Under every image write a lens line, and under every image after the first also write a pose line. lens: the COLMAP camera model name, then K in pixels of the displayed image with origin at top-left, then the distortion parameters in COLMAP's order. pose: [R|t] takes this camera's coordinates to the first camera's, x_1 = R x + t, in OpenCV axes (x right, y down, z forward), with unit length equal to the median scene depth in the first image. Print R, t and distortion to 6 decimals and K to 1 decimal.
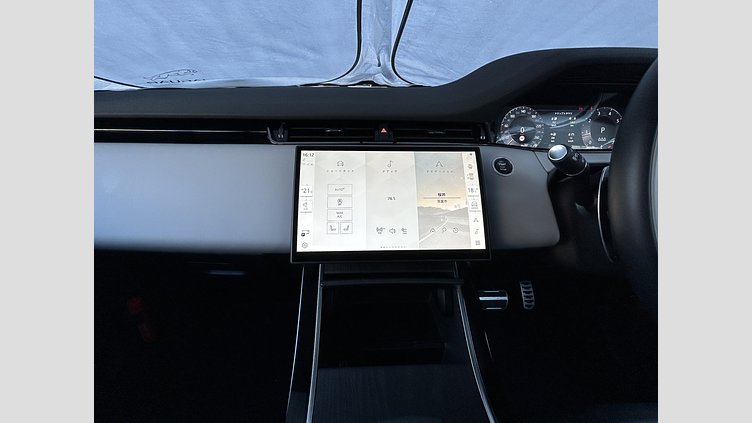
lens RADIAL K [[271.6, 0, 376.5], [0, 271.6, 207.4], [0, 0, 1]] dist [-0.000583, -0.000017]
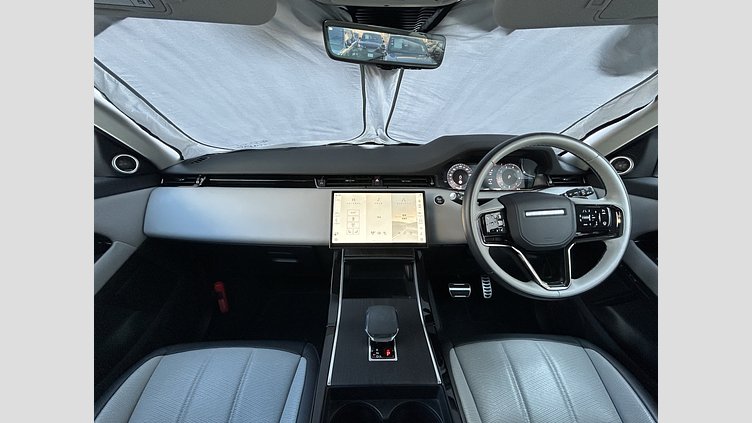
lens RADIAL K [[271.6, 0, 376.5], [0, 271.6, 207.4], [0, 0, 1]] dist [-0.000583, -0.000017]
pose [[0.999391, 0.001680, -0.034850, 0.102376], [-0.004304, 0.997148, -0.075349, 0.044536], [0.034624, 0.075453, 0.996548, -0.958369]]
